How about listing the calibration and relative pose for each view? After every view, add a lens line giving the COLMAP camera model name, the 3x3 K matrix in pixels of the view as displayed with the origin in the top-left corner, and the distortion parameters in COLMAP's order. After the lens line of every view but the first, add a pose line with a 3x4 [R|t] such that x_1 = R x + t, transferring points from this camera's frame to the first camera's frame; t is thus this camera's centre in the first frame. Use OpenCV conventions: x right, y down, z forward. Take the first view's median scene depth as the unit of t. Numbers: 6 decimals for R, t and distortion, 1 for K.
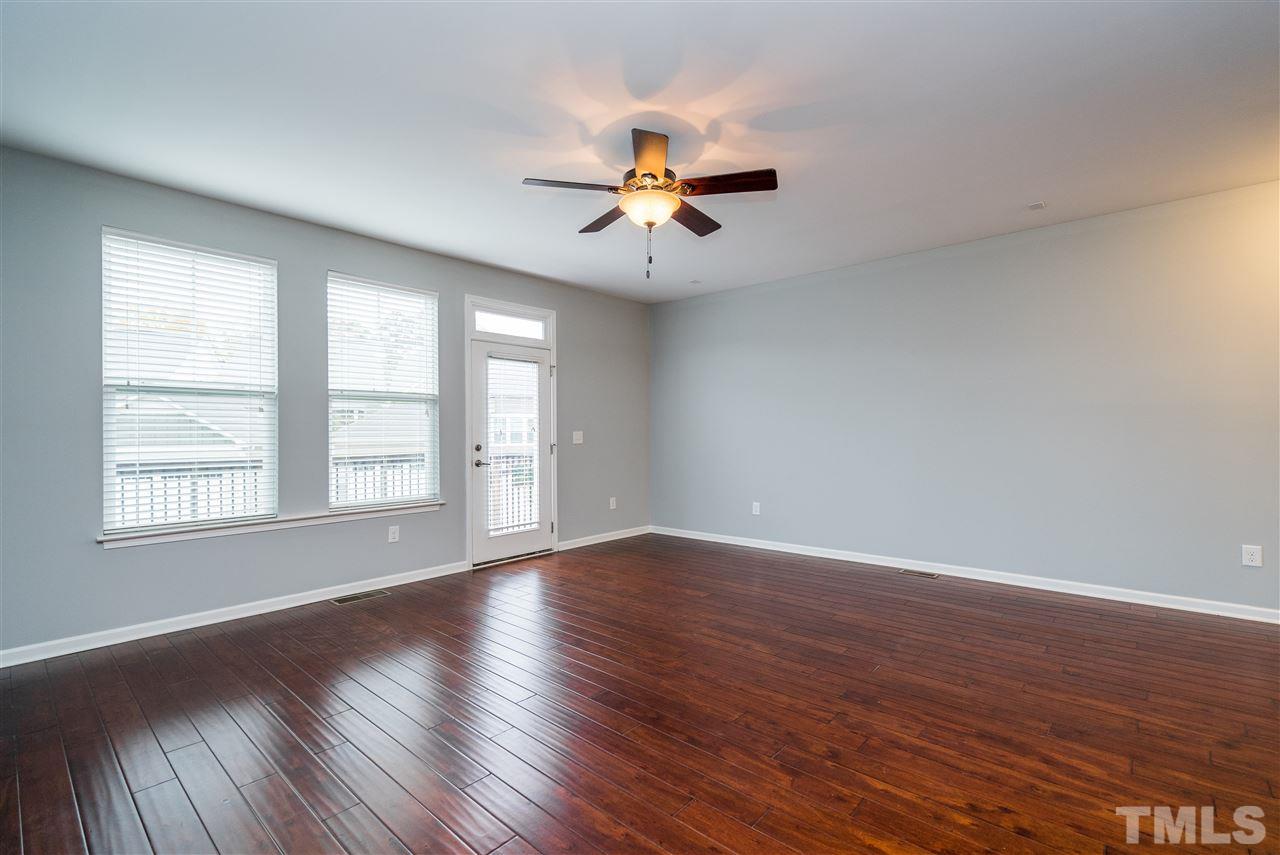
lens RADIAL K [[574.4, 0, 640.7], [0, 574.4, 432.4], [0, 0, 1]] dist [0.003407, 0.000109]
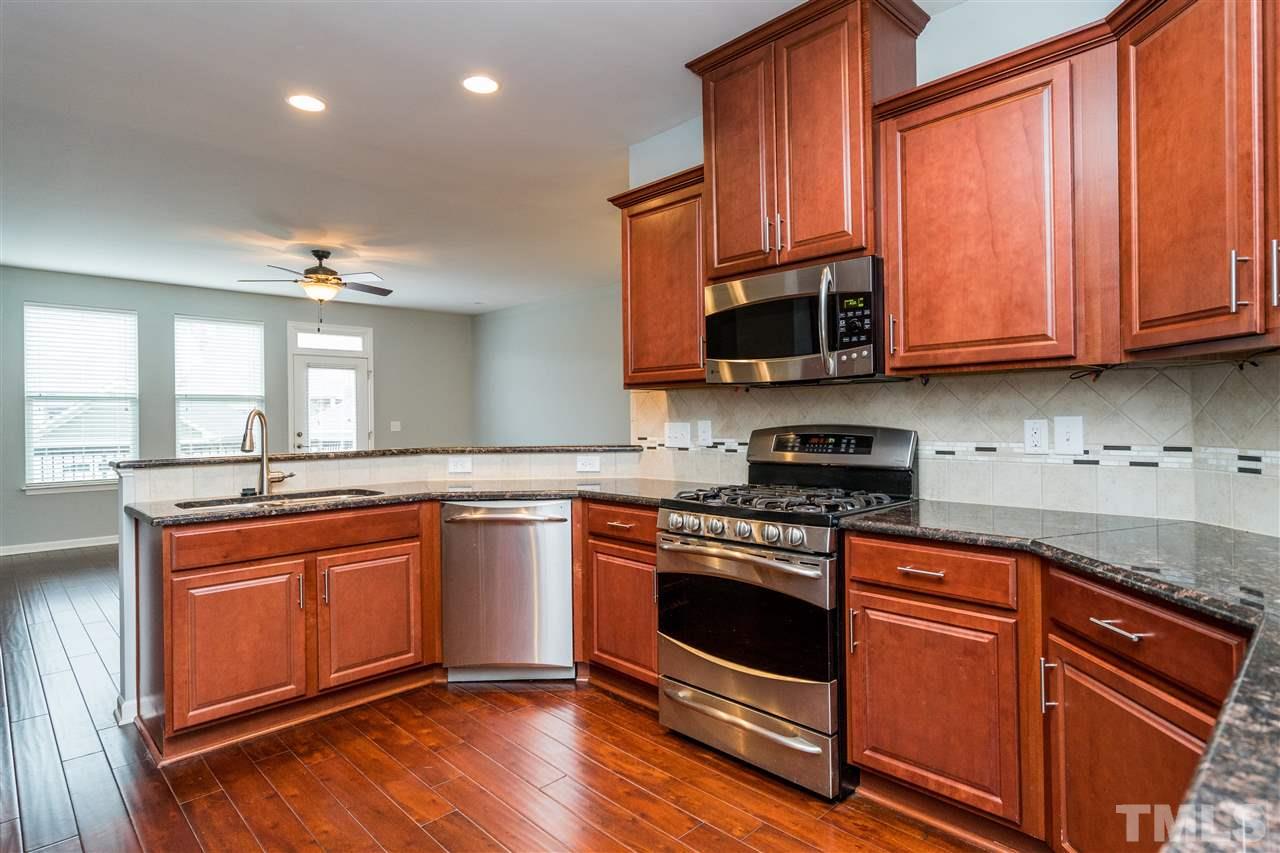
lens RADIAL K [[676.6, 0, 642.9], [0, 676.6, 415.9], [0, 0, 1]] dist [-0.007199, 0.001423]
pose [[0.997452, -0.007357, -0.070956, 0.652772], [0.006913, 0.999955, -0.006510, -0.000996], [0.071000, 0.006003, 0.997458, -0.538257]]
